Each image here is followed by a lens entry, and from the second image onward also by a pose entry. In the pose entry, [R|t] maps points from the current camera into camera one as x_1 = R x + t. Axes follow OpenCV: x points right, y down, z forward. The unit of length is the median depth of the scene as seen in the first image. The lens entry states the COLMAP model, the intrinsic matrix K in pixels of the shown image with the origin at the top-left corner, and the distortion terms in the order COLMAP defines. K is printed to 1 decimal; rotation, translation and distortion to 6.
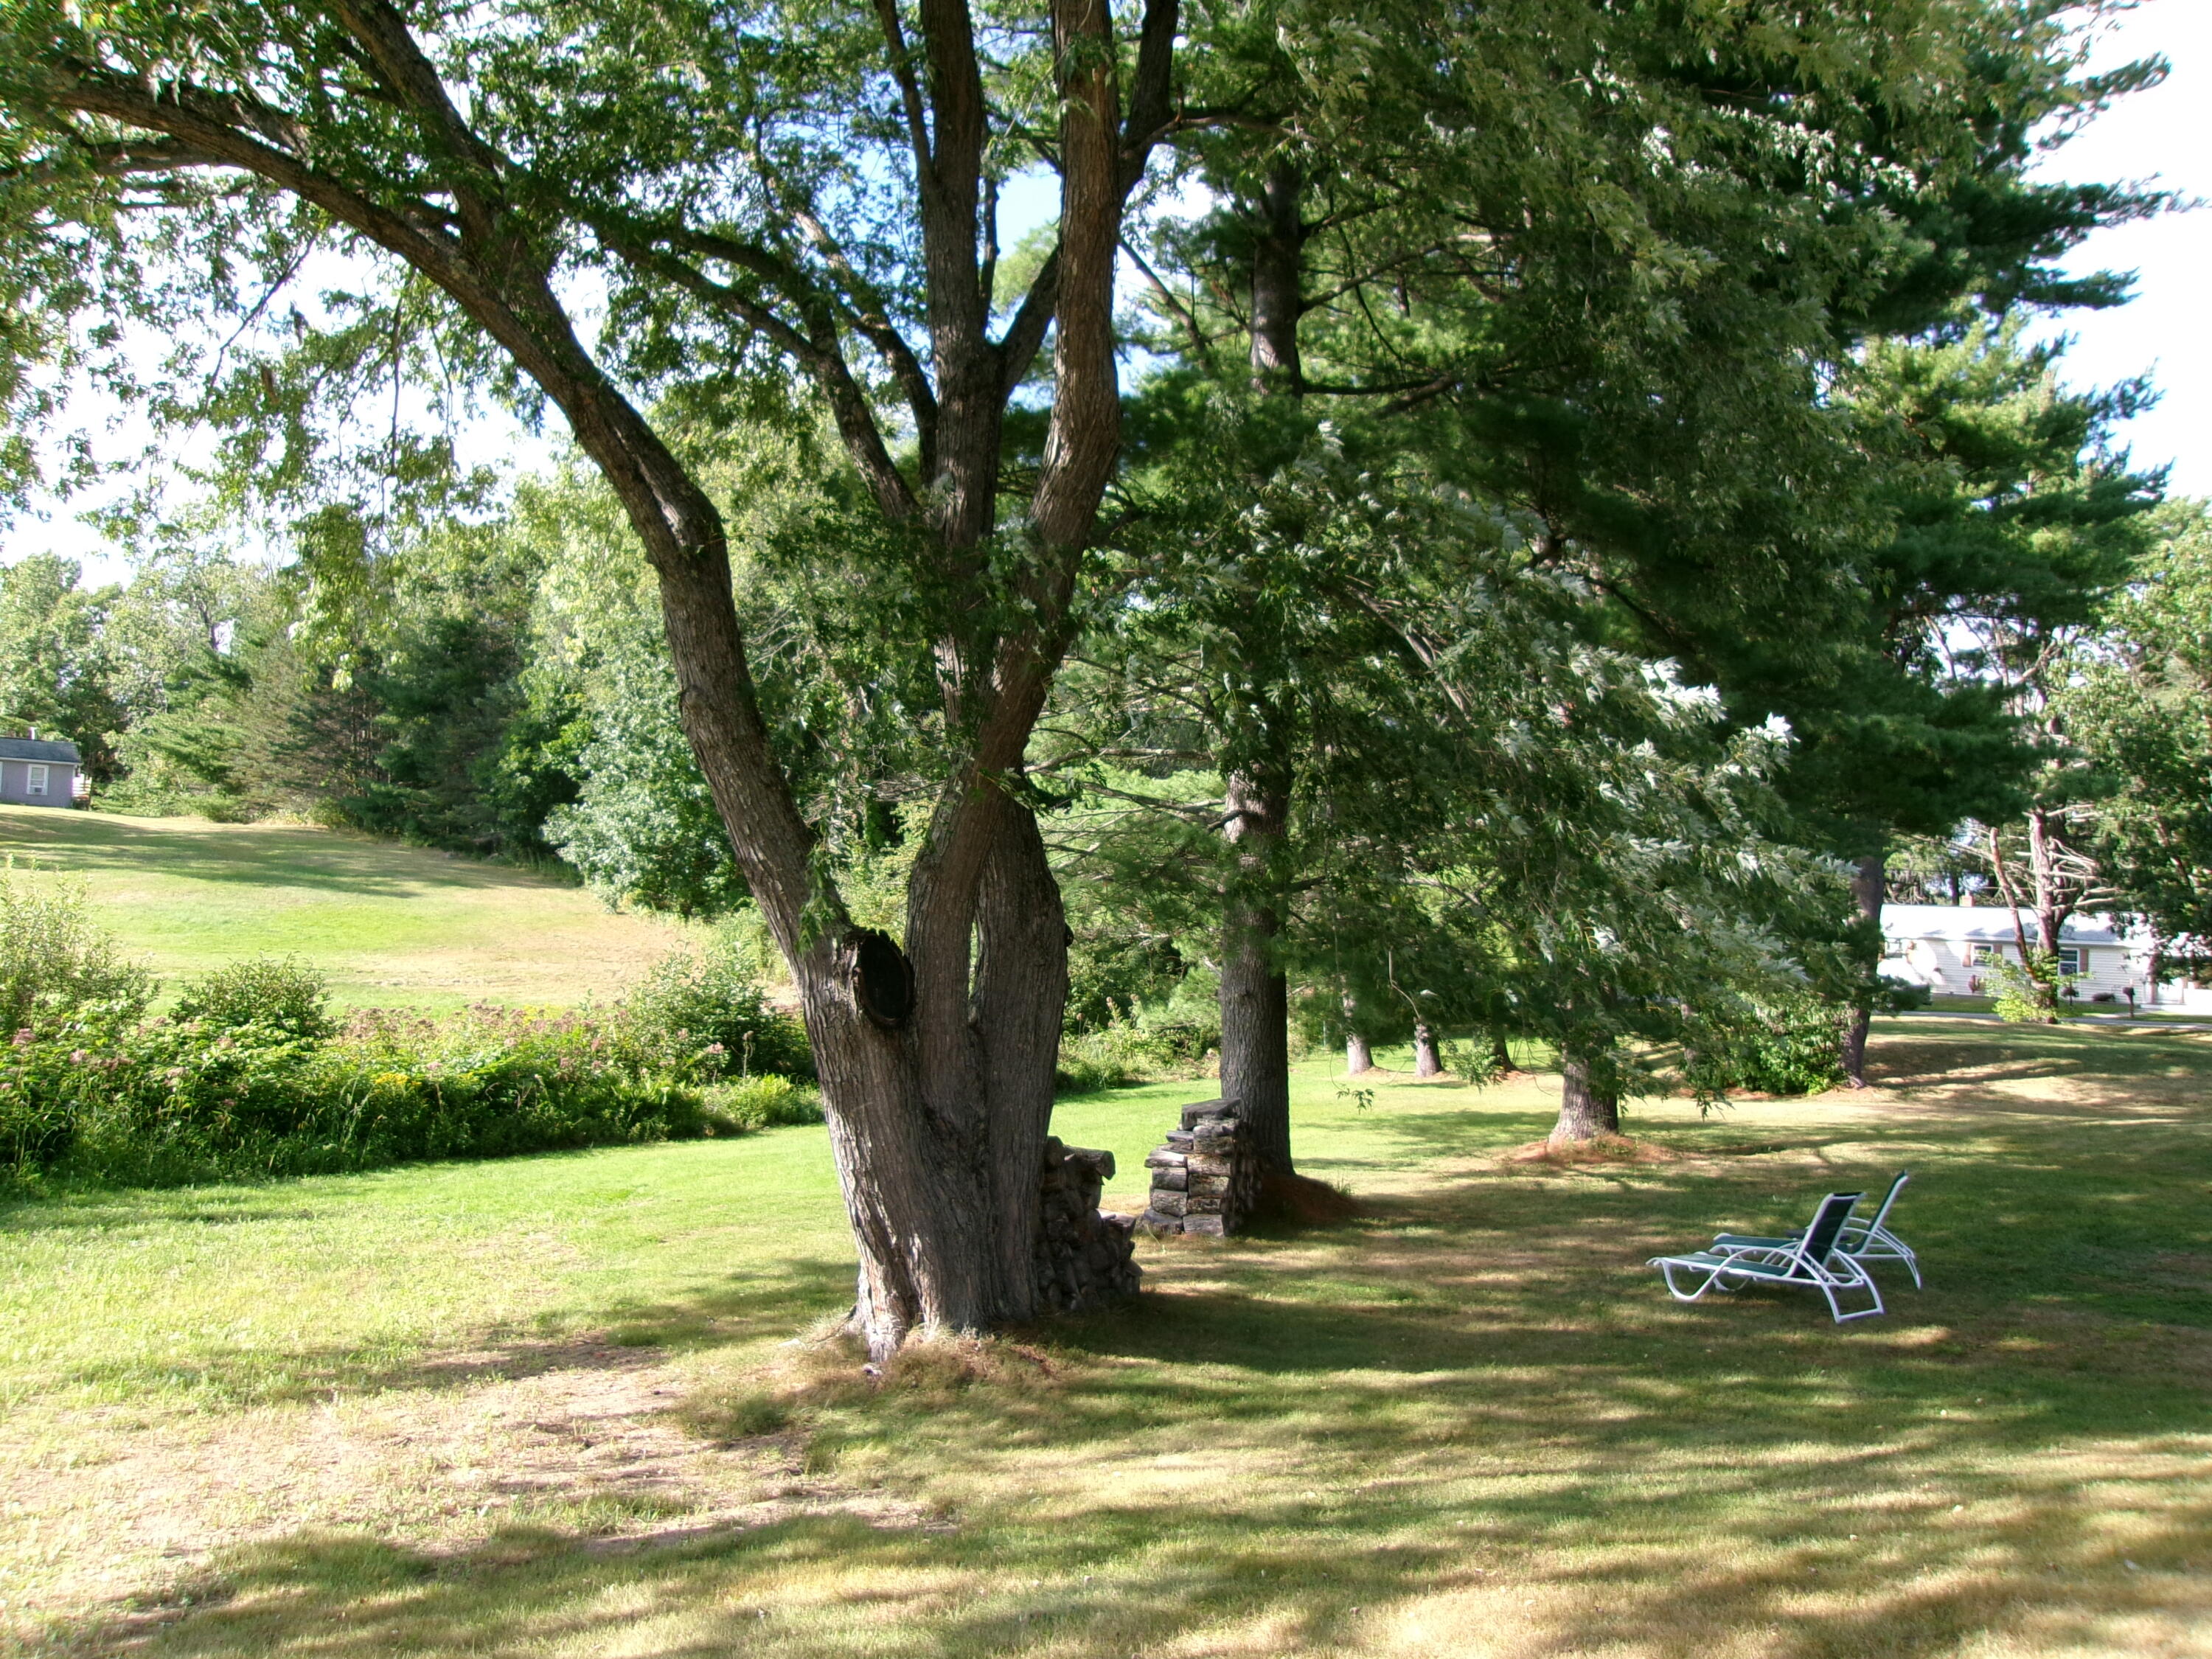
lens RADIAL K [[1732.5, 0, 1107.9], [0, 1732.5, 827.3], [0, 0, 1]] dist [0.005138, 0.001212]
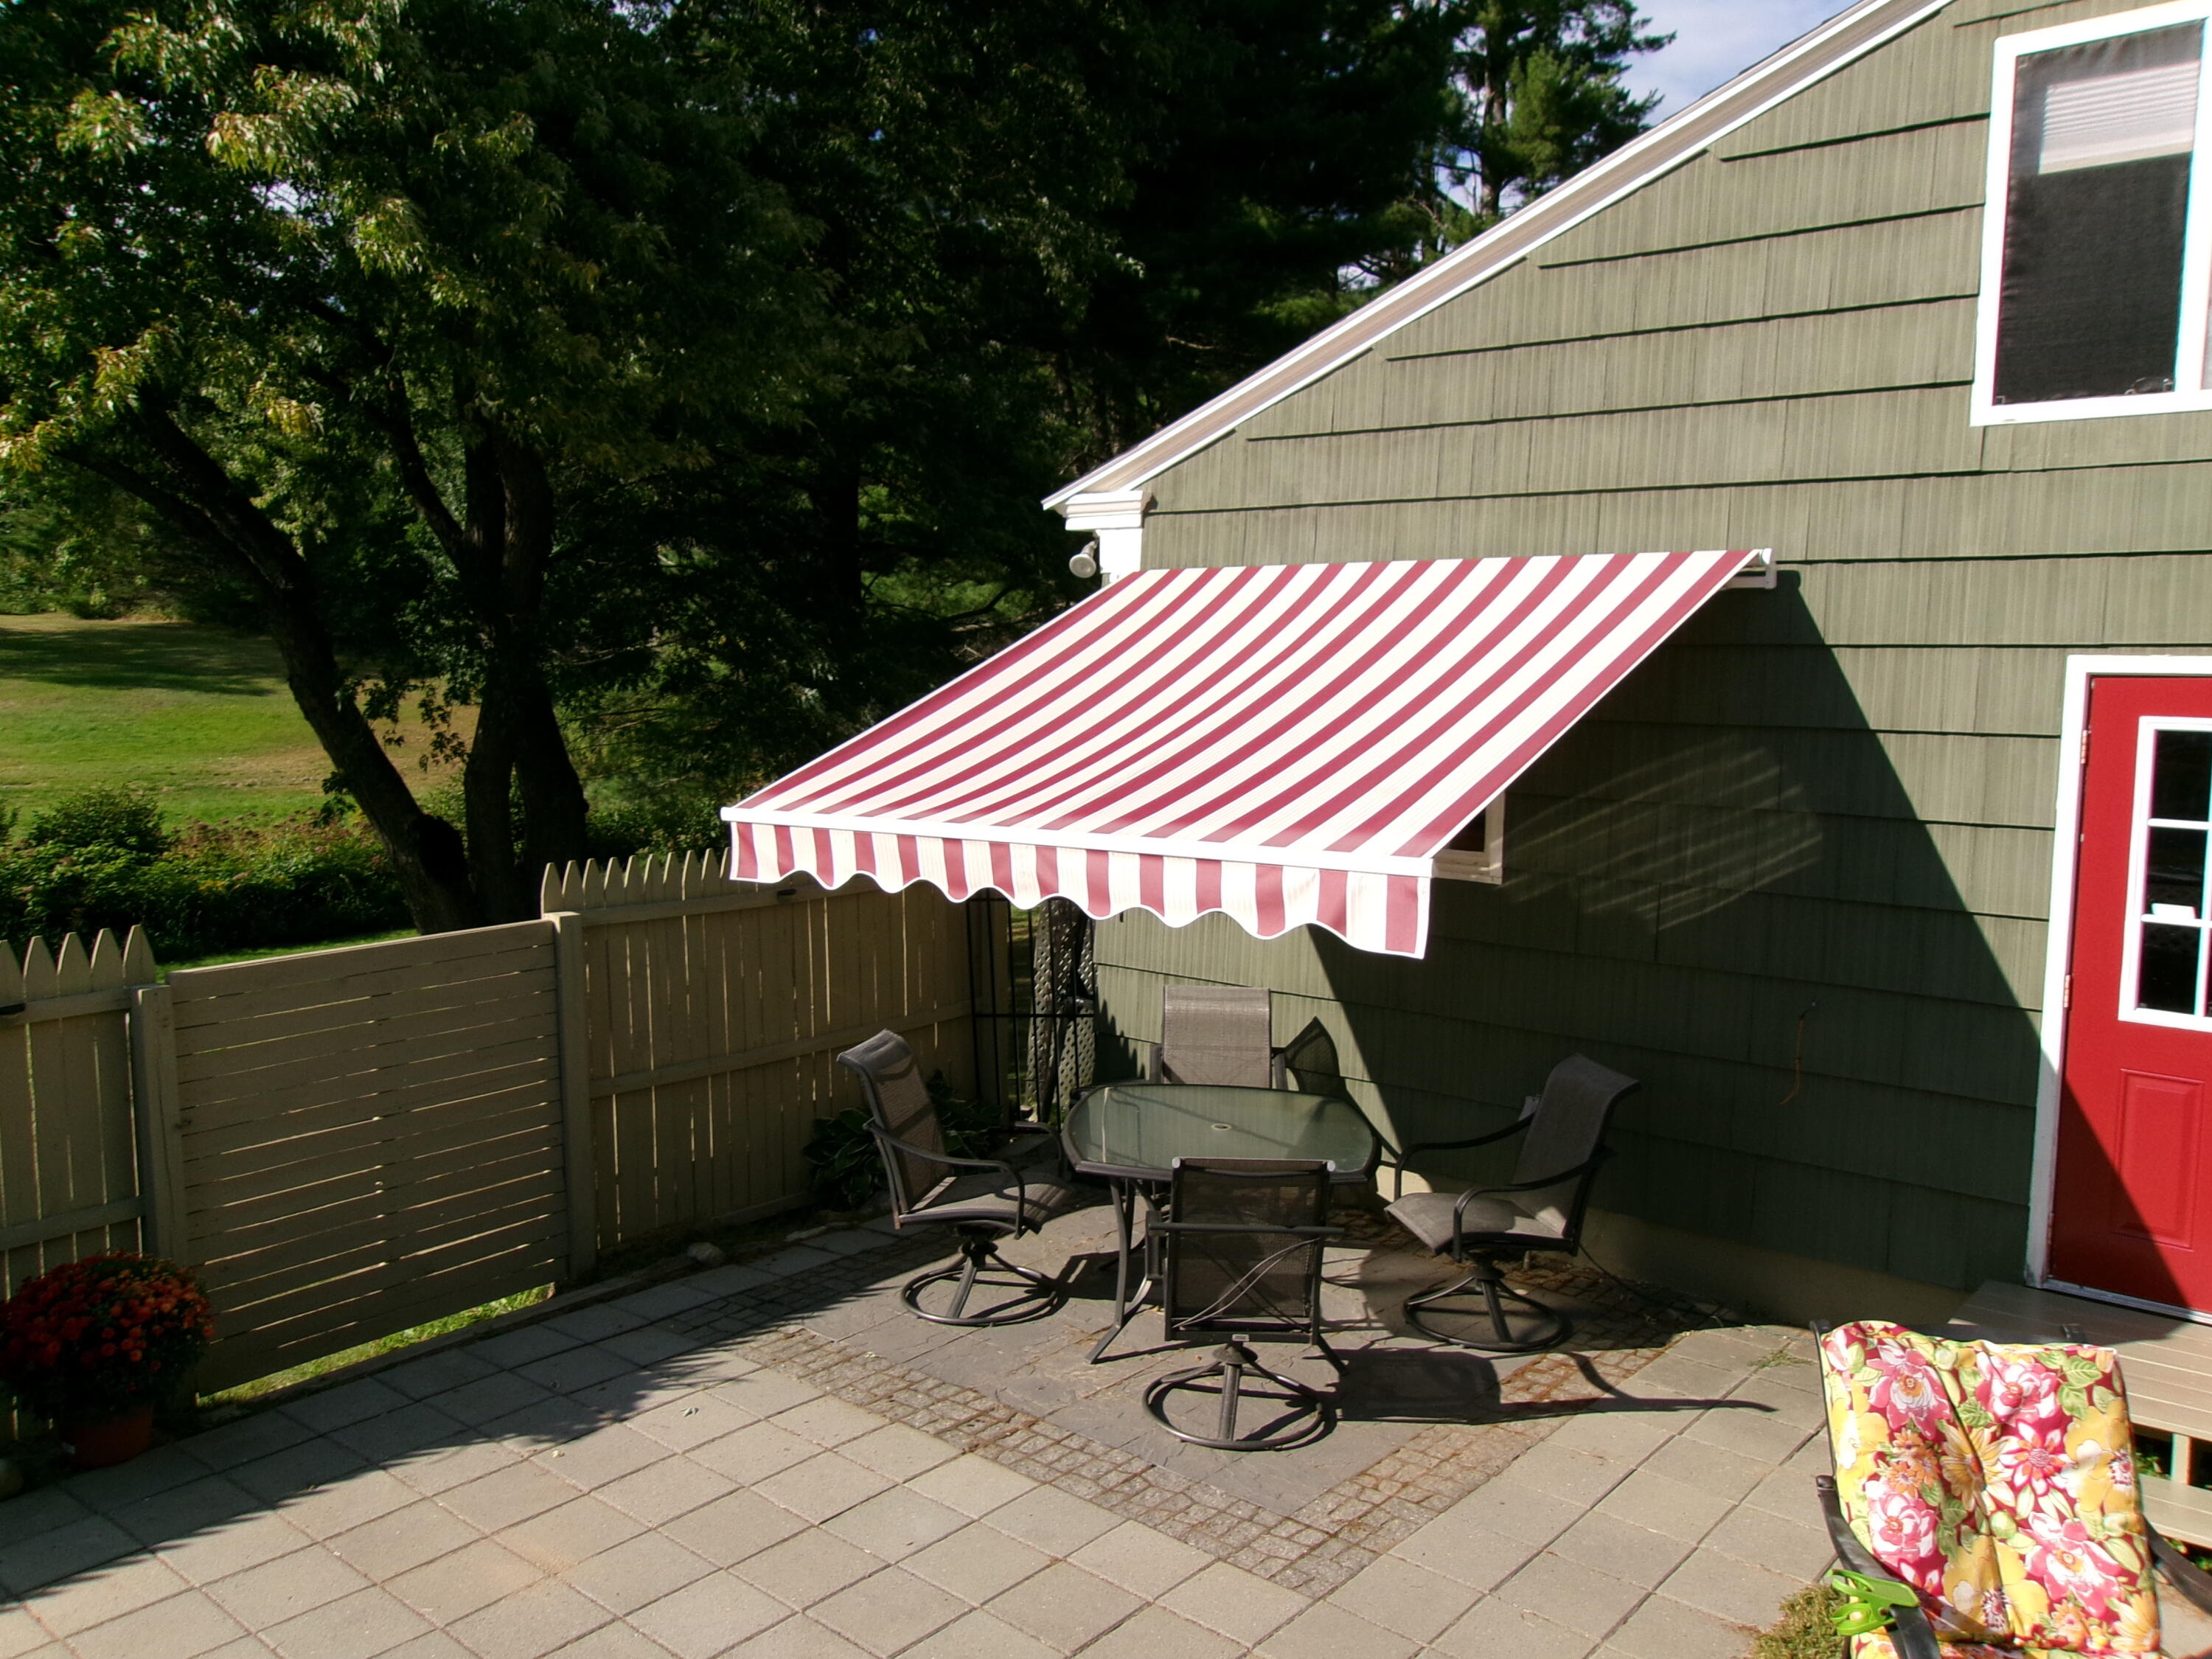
lens RADIAL K [[1732.5, 0, 1105.0], [0, 1732.5, 837.2], [0, 0, 1]] dist [0.005138, 0.001212]
pose [[0.998794, -0.022761, 0.043502, 0.164654], [0.016021, 0.988642, 0.149432, -0.060990], [-0.046409, -0.148554, 0.987815, -0.248351]]
